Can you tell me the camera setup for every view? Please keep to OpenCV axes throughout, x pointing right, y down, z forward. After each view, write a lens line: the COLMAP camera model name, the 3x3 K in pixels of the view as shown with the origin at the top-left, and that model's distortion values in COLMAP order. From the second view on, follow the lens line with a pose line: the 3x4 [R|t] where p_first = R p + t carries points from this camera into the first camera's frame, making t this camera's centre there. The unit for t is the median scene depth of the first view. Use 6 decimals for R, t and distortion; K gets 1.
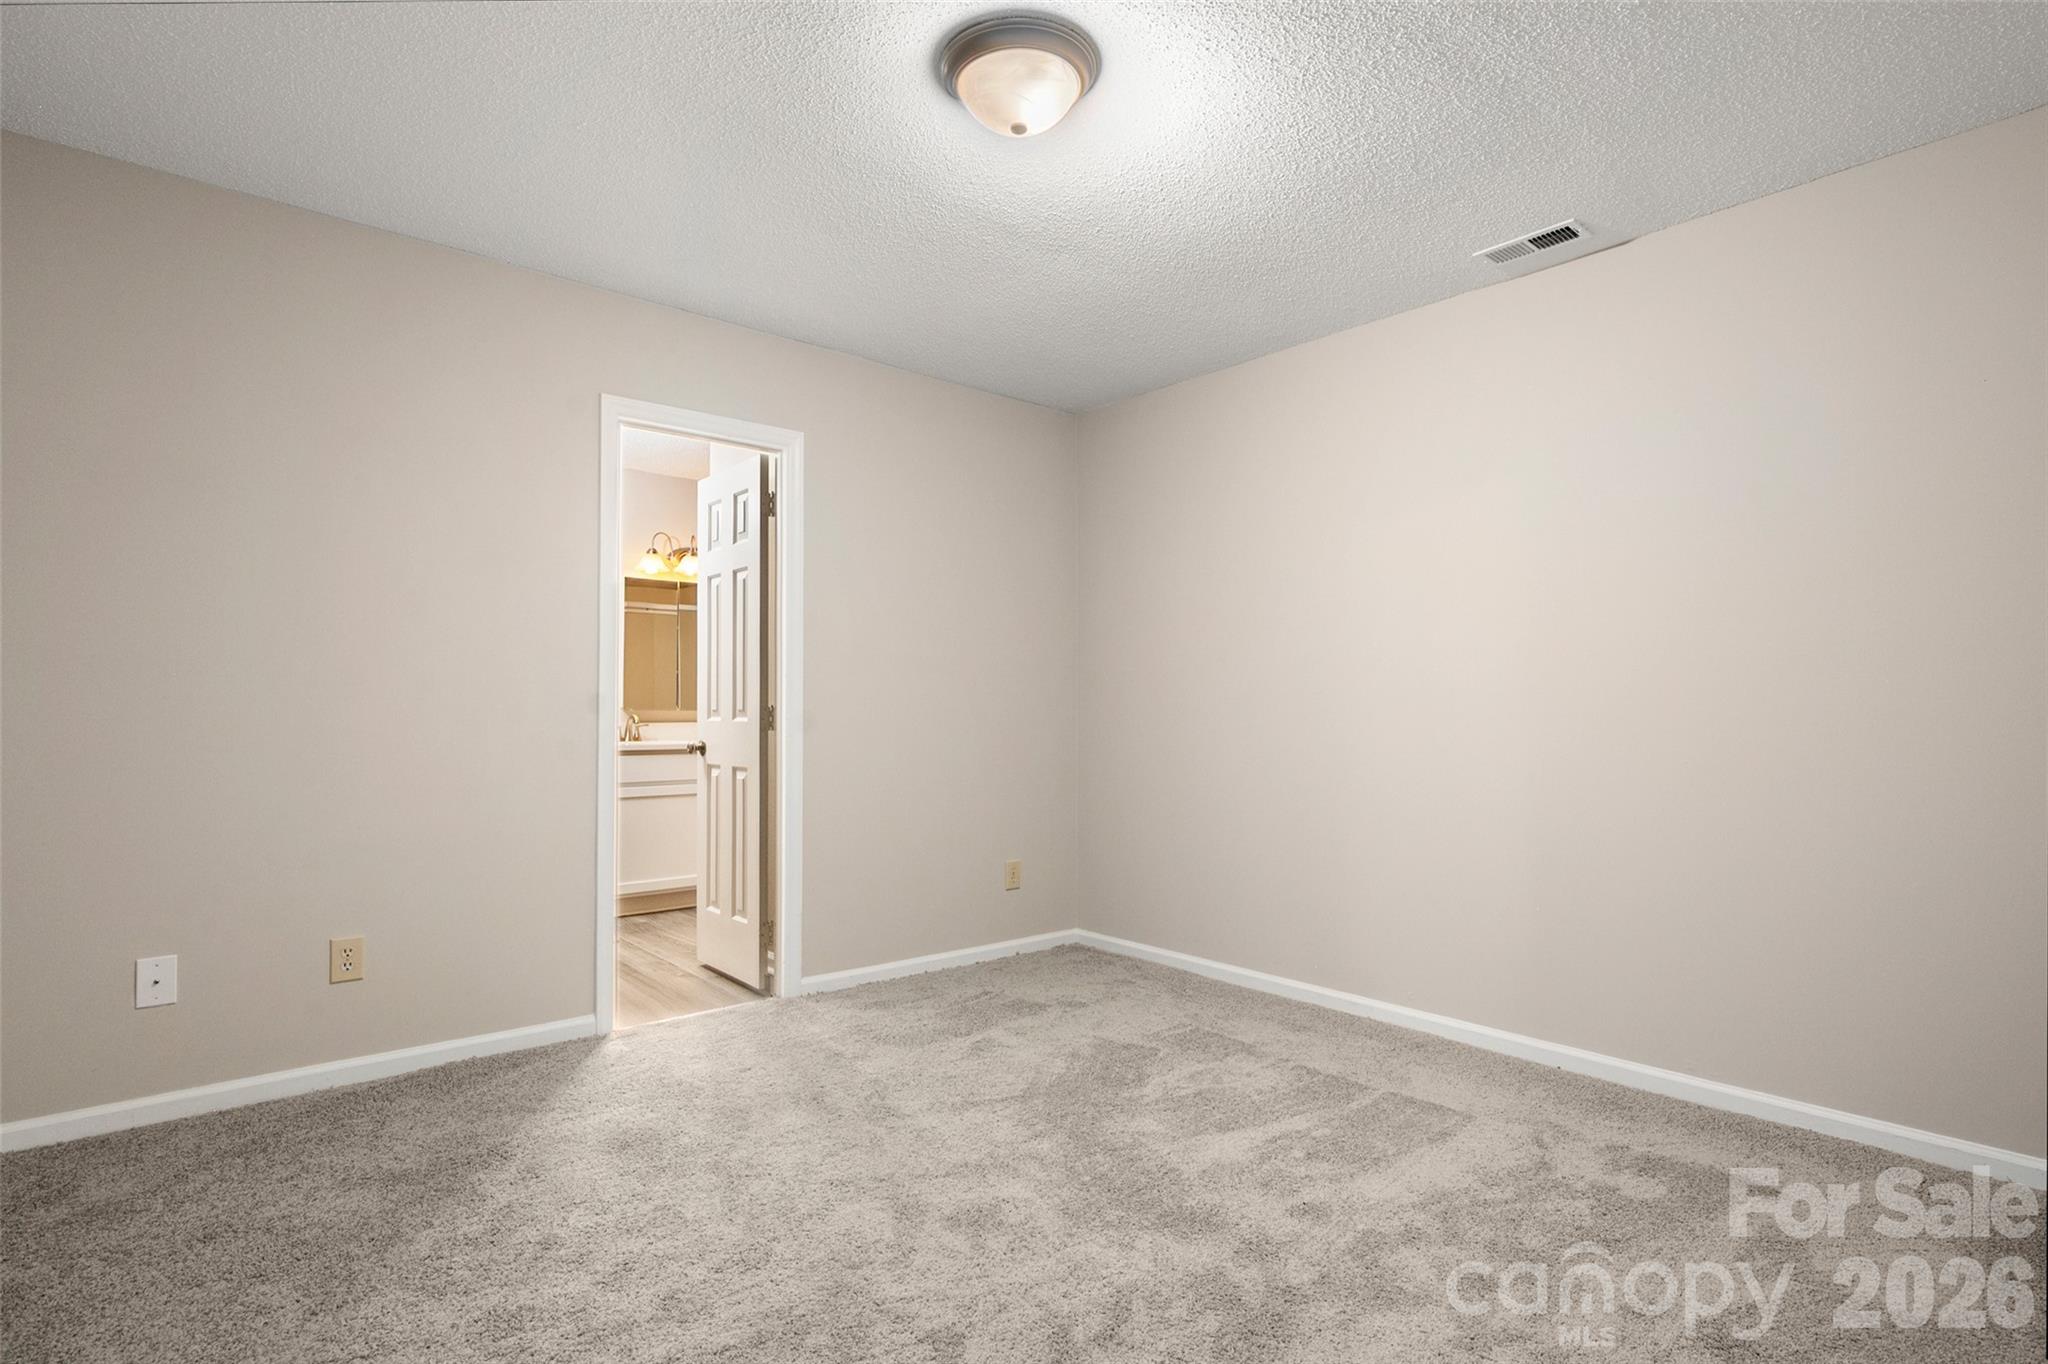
lens RADIAL K [[1018.1, 0, 1025.1], [0, 1018.1, 707.0], [0, 0, 1]] dist [0.000640, 0.000050]
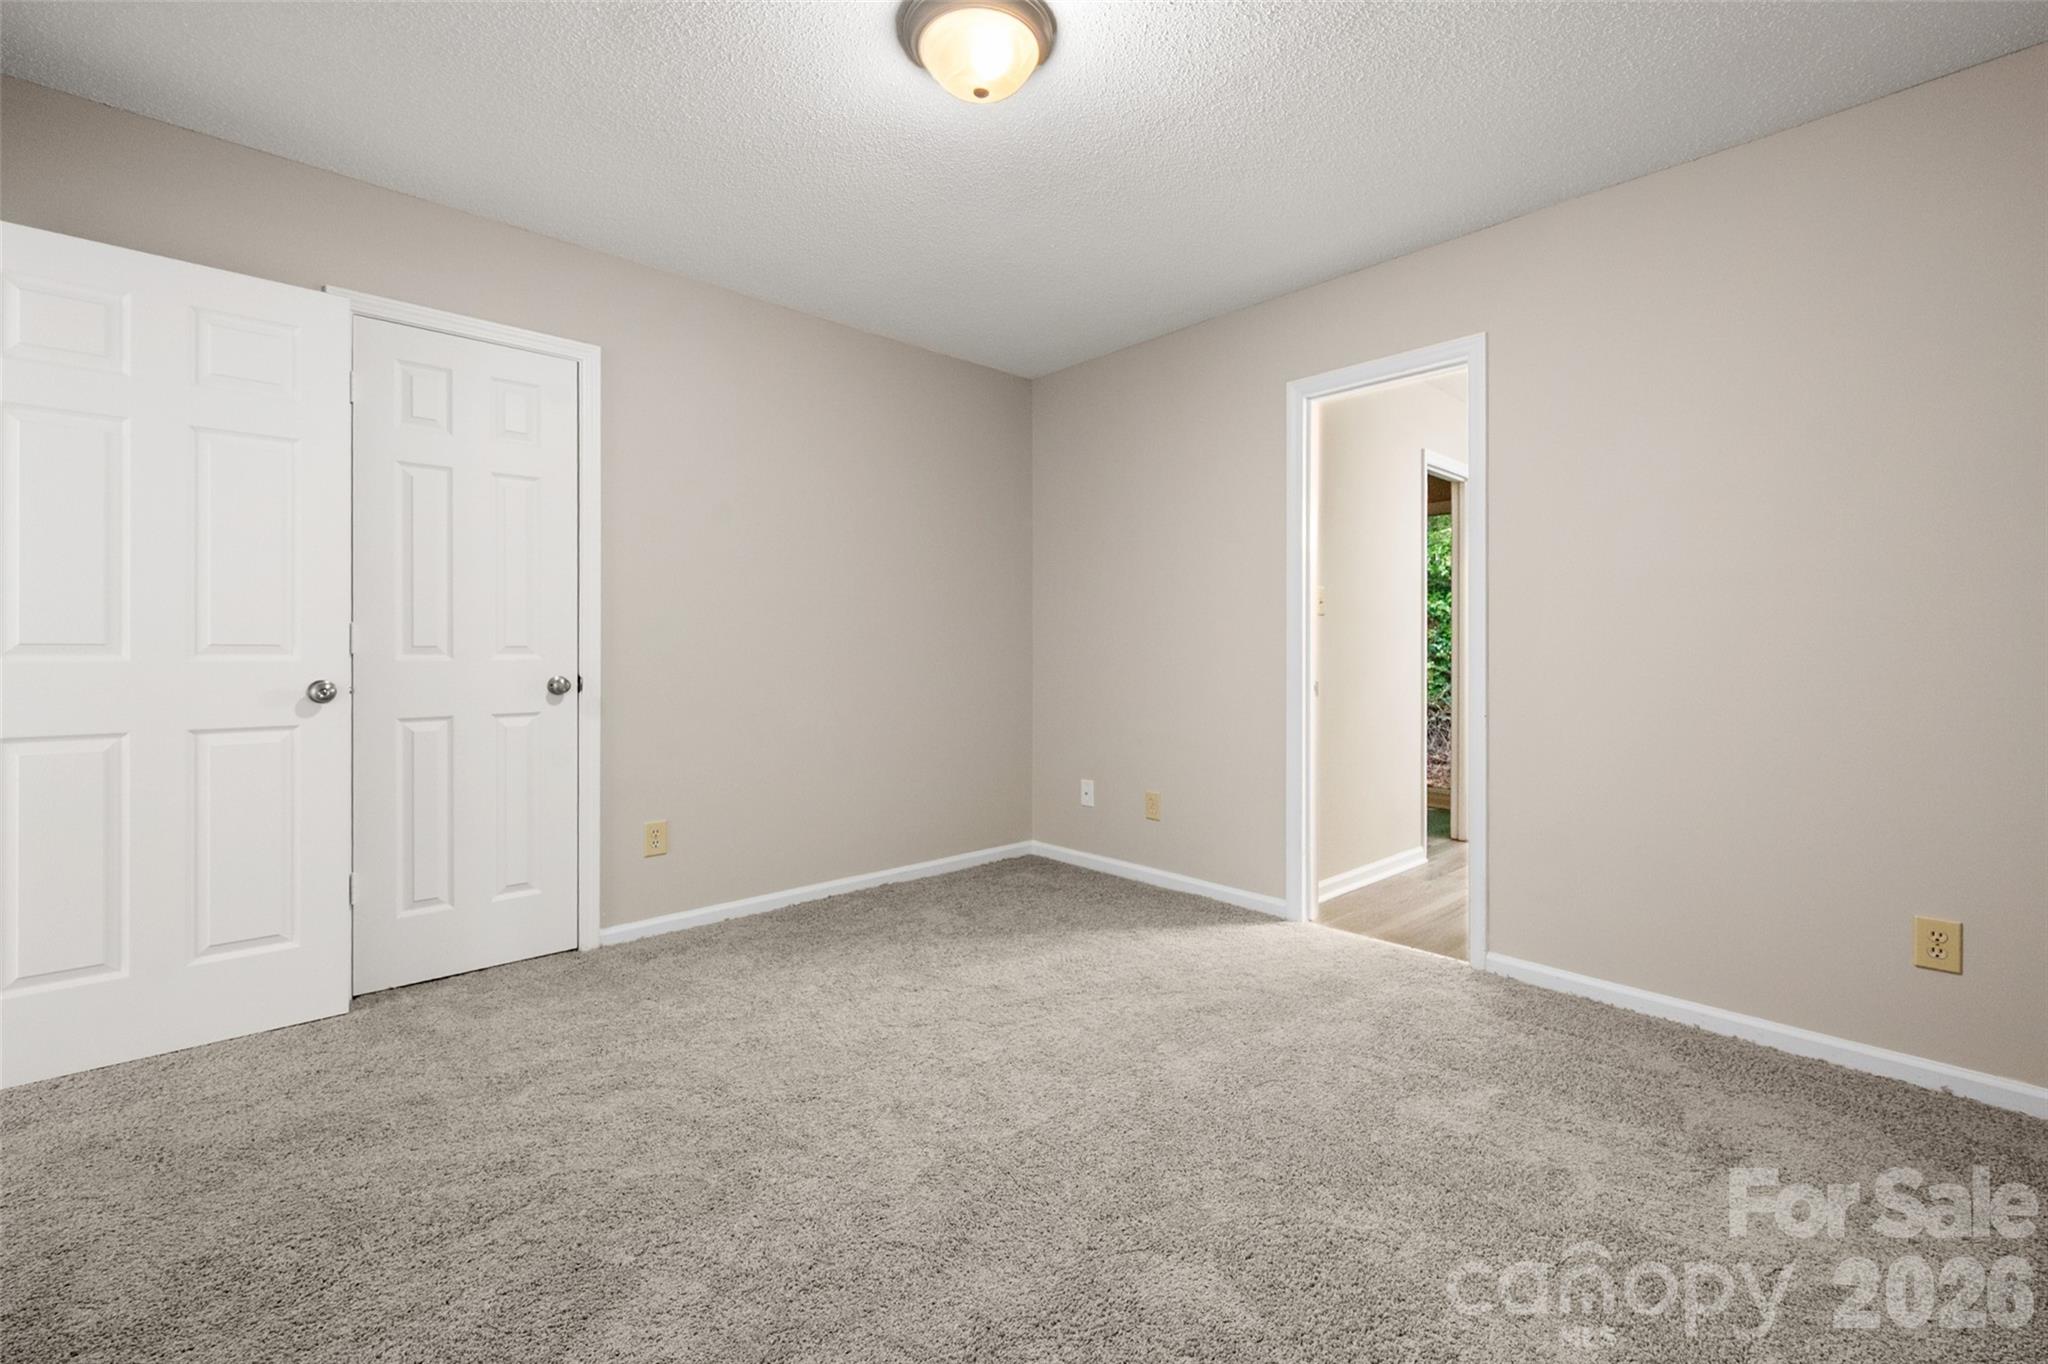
lens RADIAL K [[845.3, 0, 1028.7], [0, 845.3, 652.7], [0, 0, 1]] dist [0.000506, -0.000020]
pose [[0.050314, -0.001015, -0.998733, 0.620150], [0.003062, 0.999995, -0.000862, 0.009257], [0.998729, -0.003015, 0.050317, 0.715602]]
